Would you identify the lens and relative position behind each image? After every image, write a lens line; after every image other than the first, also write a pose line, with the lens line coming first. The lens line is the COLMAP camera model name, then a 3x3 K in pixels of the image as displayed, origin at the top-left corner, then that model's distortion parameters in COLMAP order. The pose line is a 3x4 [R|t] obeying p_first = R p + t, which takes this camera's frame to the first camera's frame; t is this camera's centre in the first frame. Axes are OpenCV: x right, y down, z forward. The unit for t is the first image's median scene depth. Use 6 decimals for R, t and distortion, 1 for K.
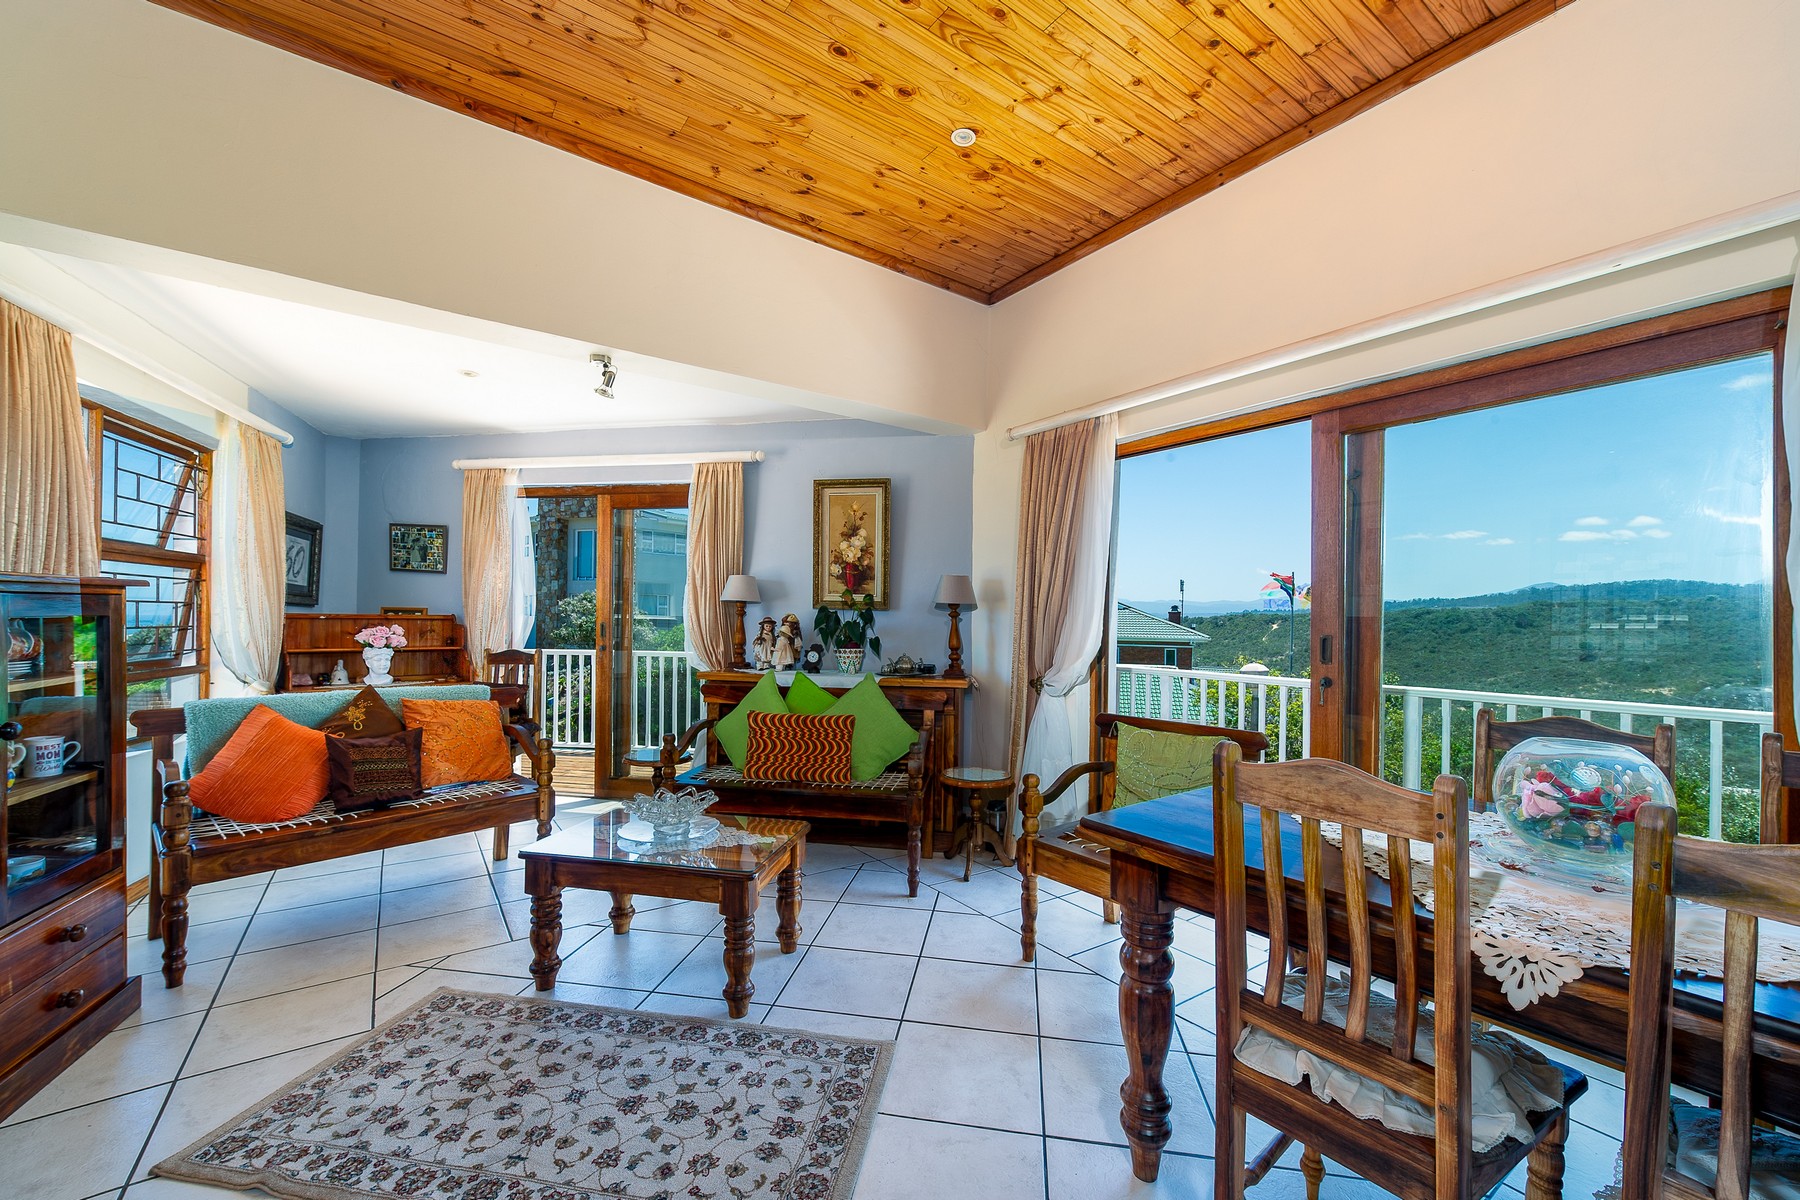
lens RADIAL K [[705.4, 0, 895.9], [0, 705.4, 608.5], [0, 0, 1]] dist [0.000546, -0.000383]
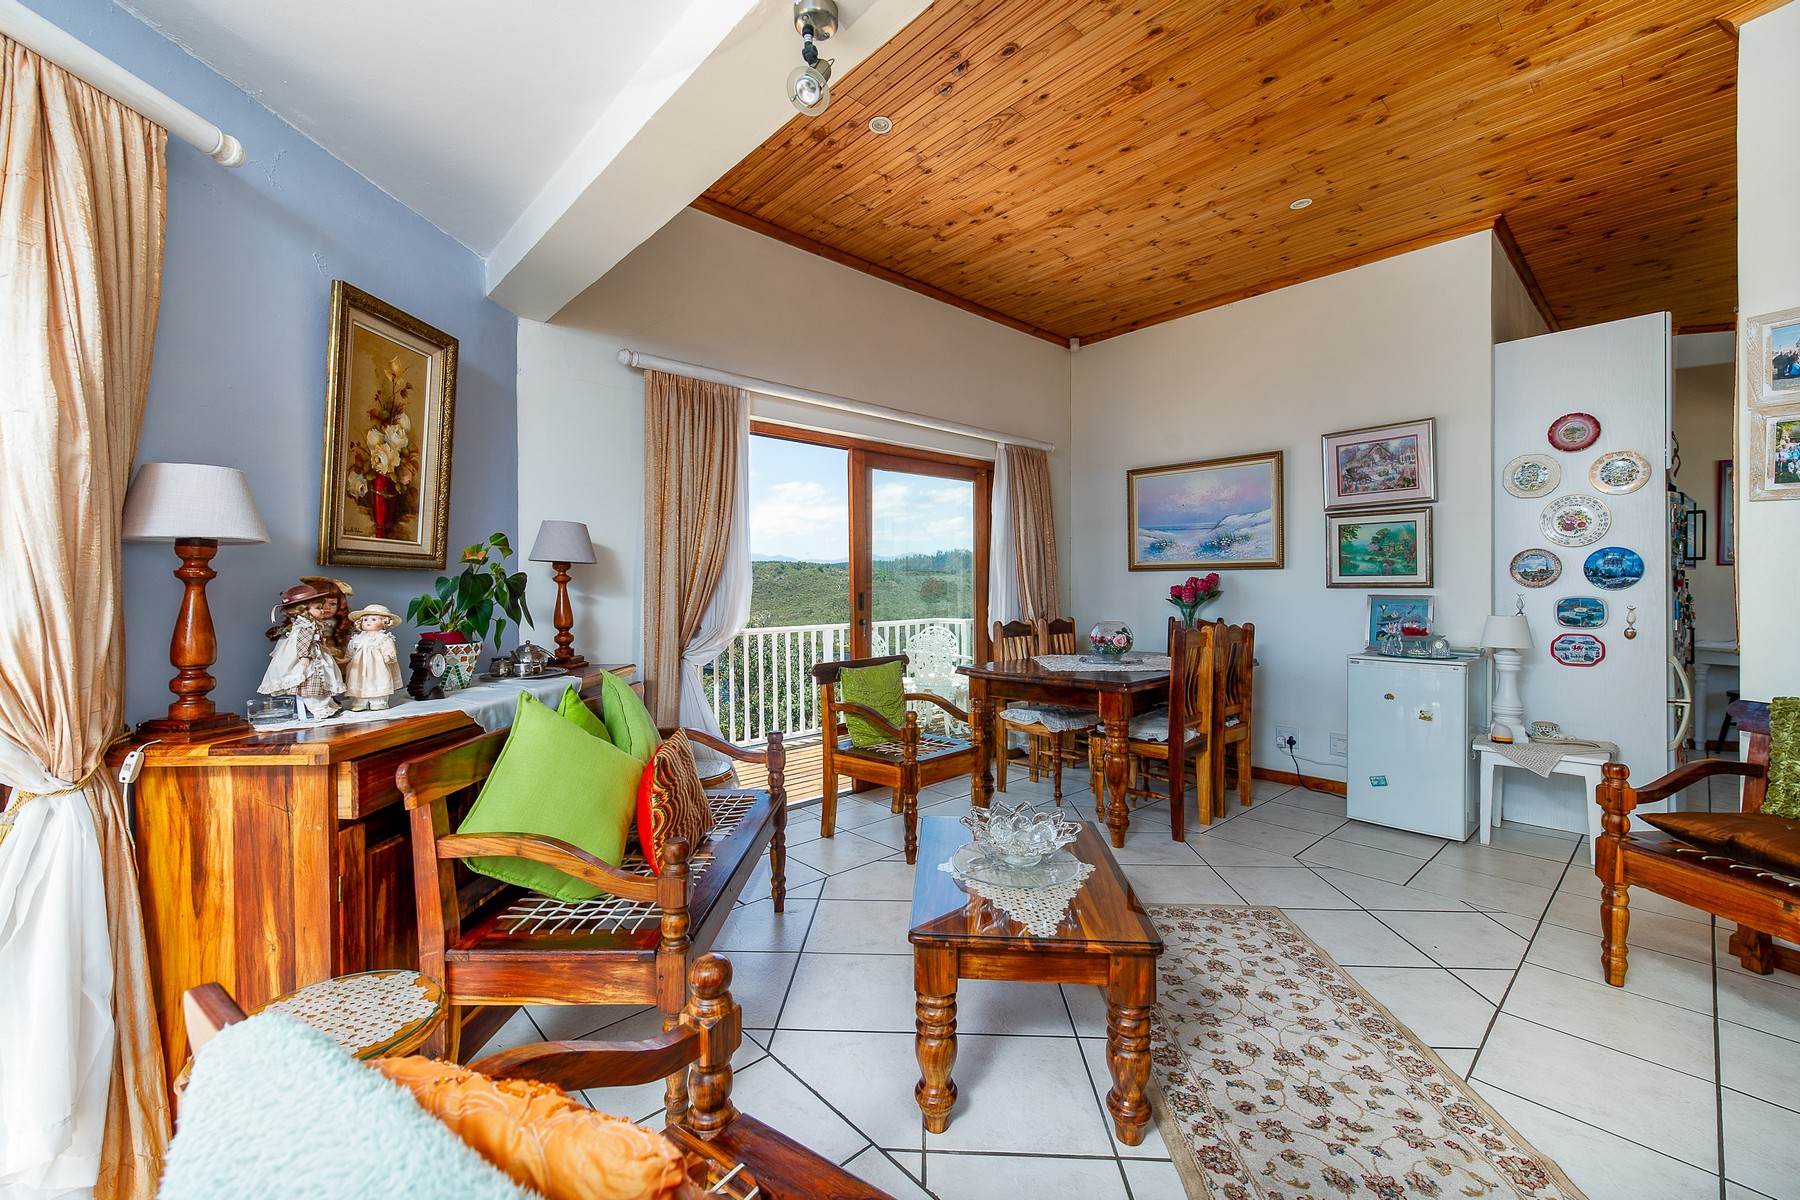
lens RADIAL K [[727.8, 0, 888.7], [0, 727.8, 581.8], [0, 0, 1]] dist [0.003509, -0.000009]
pose [[-0.119402, -0.005387, 0.992831, -0.849983], [-0.010693, 0.999934, 0.004140, 0.006230], [-0.992788, -0.010122, -0.119451, 0.967823]]
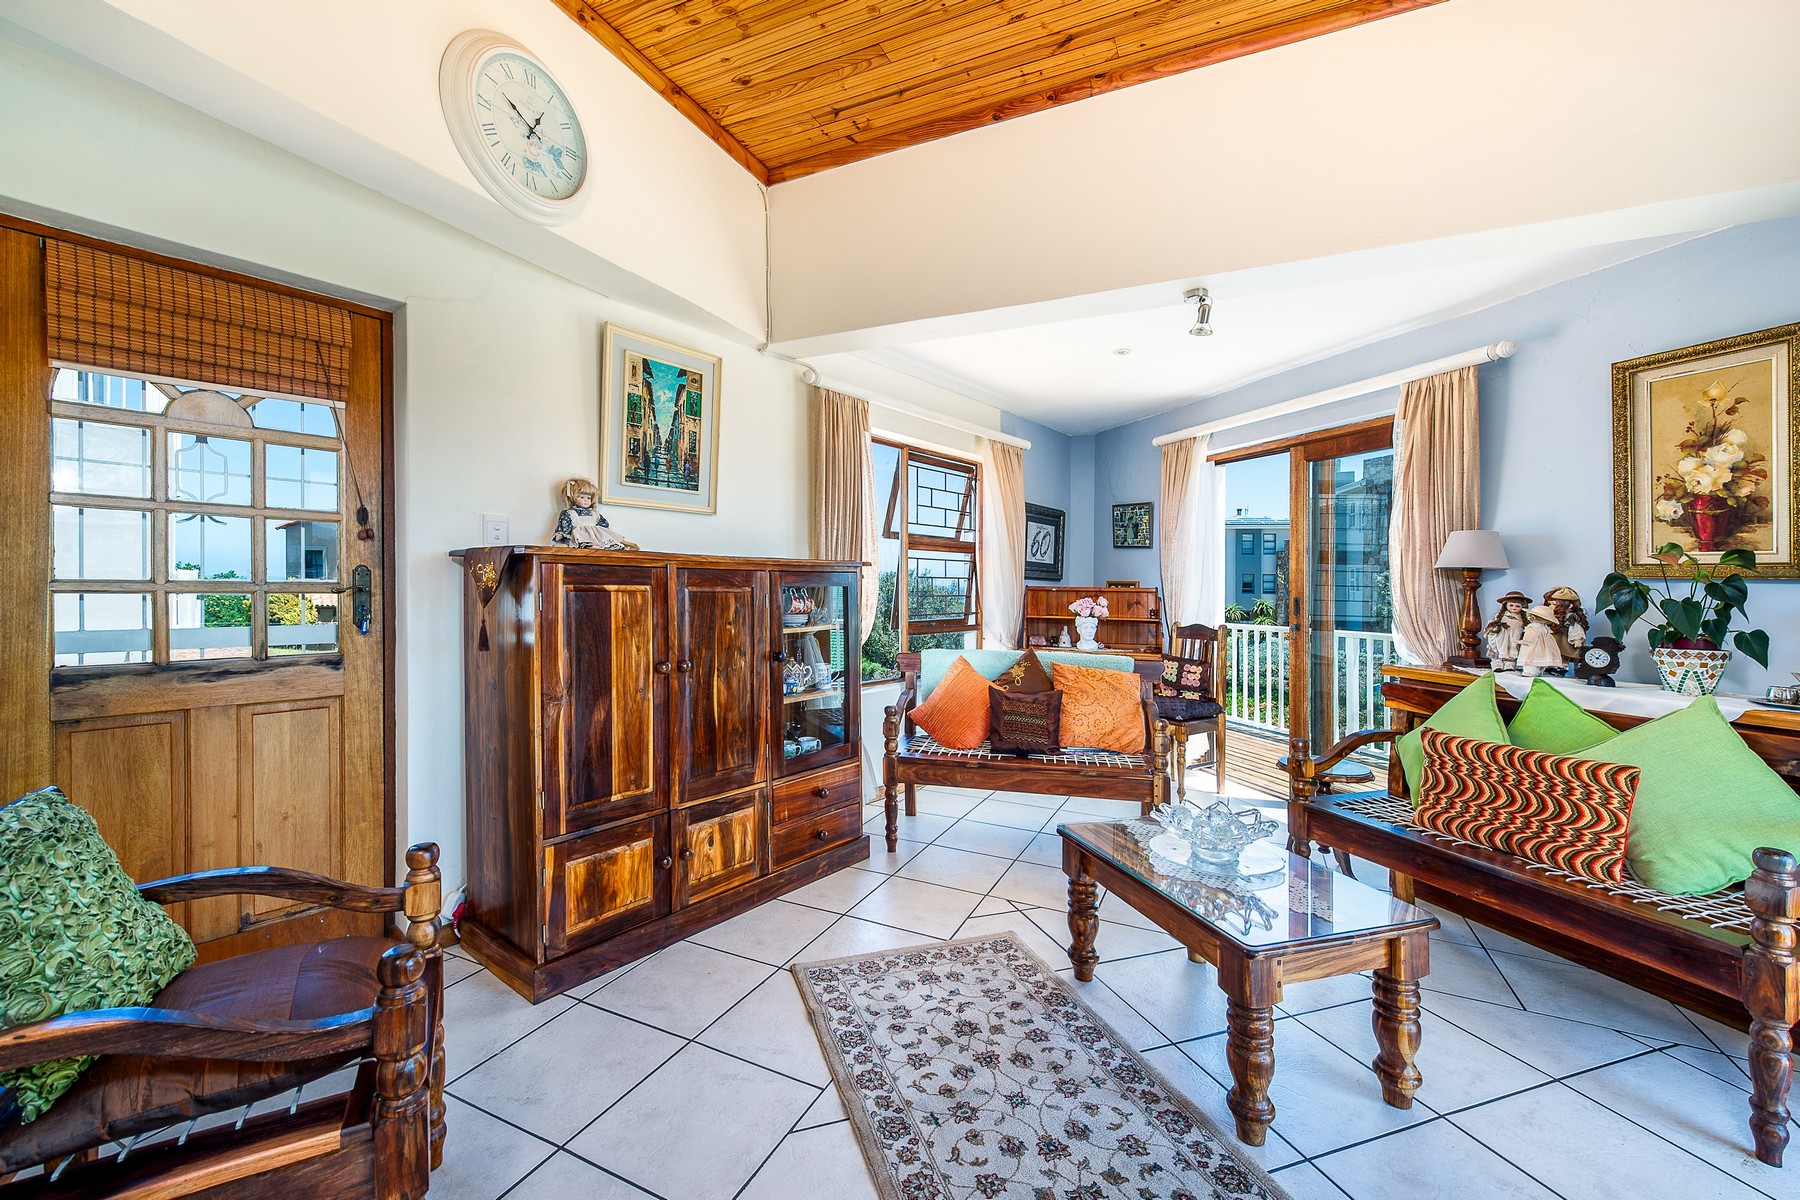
lens RADIAL K [[727.8, 0, 888.7], [0, 727.8, 581.8], [0, 0, 1]] dist [0.003509, -0.000009]
pose [[0.483115, -0.005932, -0.875537, 0.176519], [0.003691, 0.999982, -0.004738, 0.005506], [0.875549, -0.000943, 0.483128, 0.218185]]
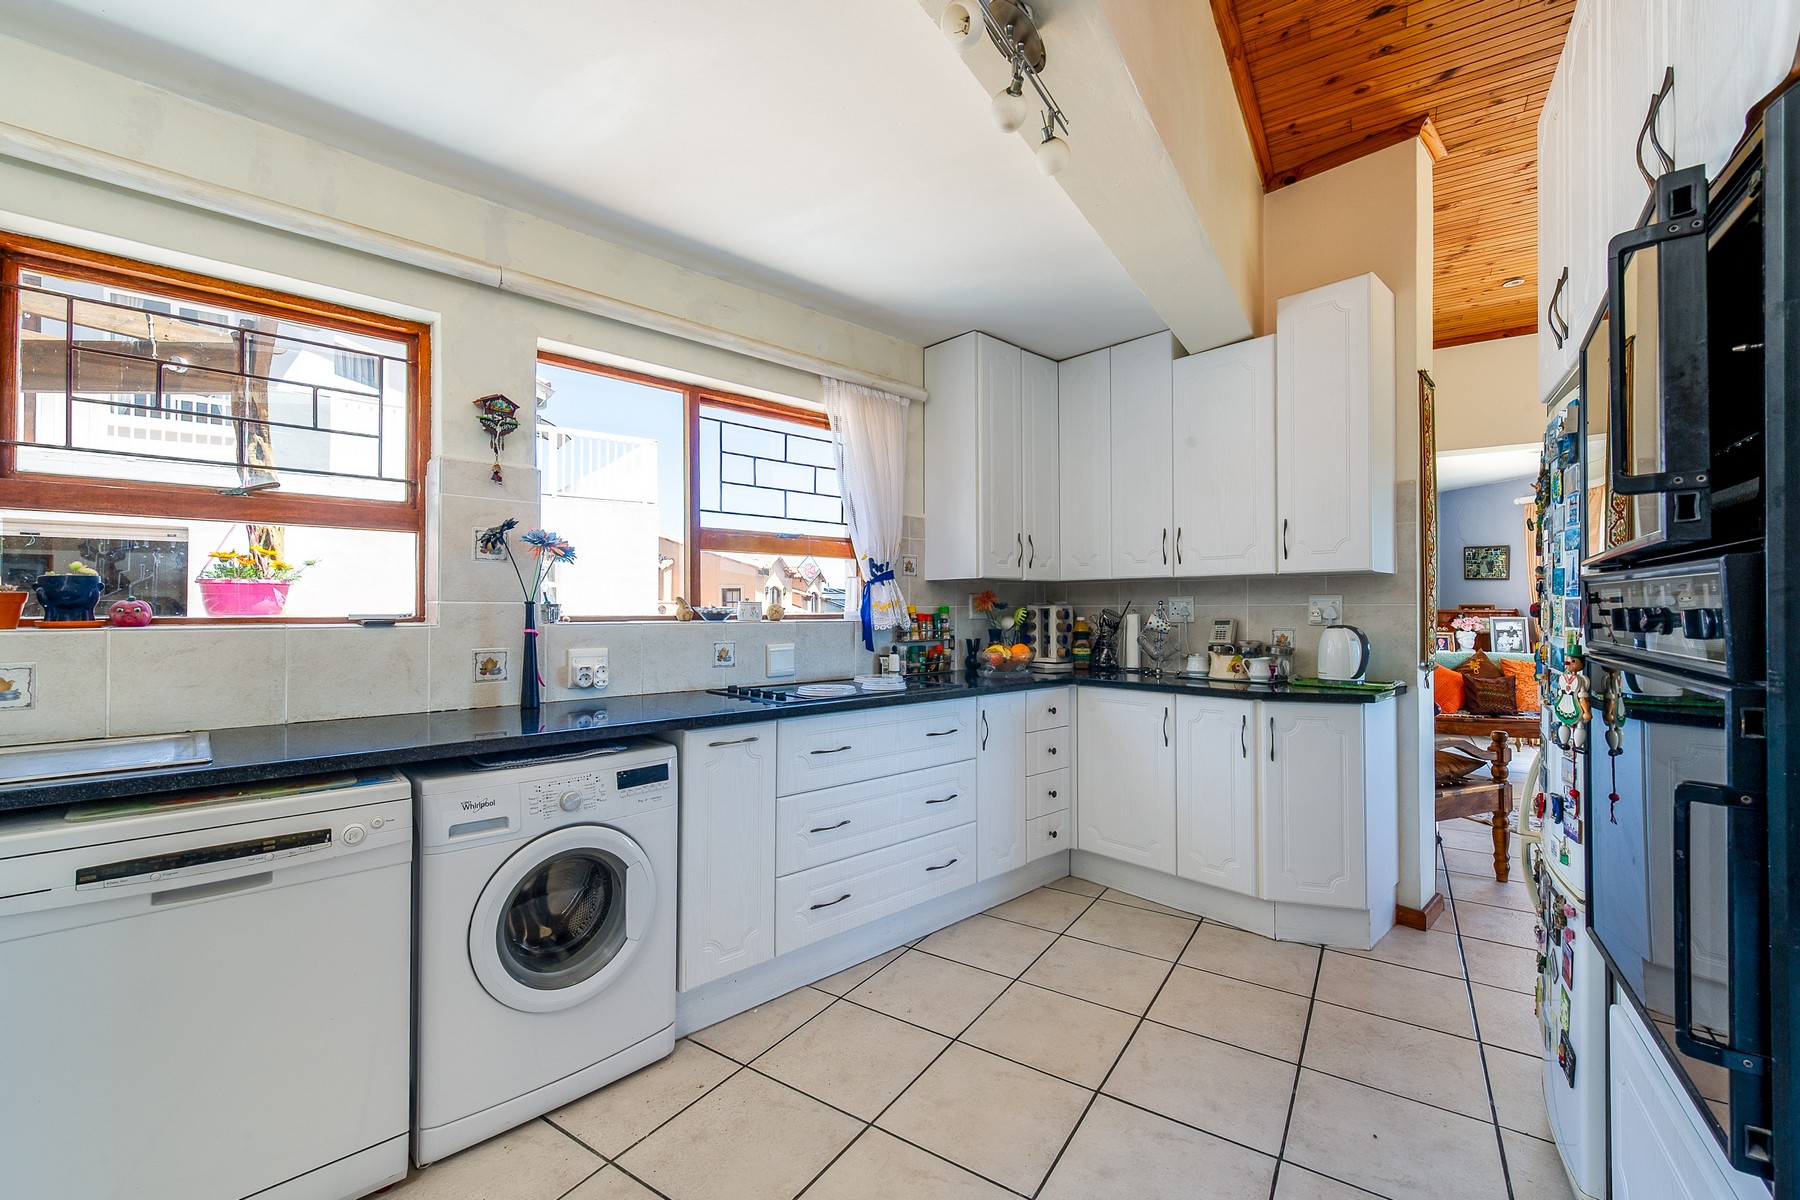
lens RADIAL K [[738.9, 0, 900.0], [0, 738.9, 600.0], [0, 0, 1]] dist [0.002017, 0.000158]
pose [[0.370947, -0.021546, -0.928404, 0.416607], [0.009770, 0.999766, -0.019299, 0.010021], [0.928603, -0.001911, 0.371070, -1.012353]]
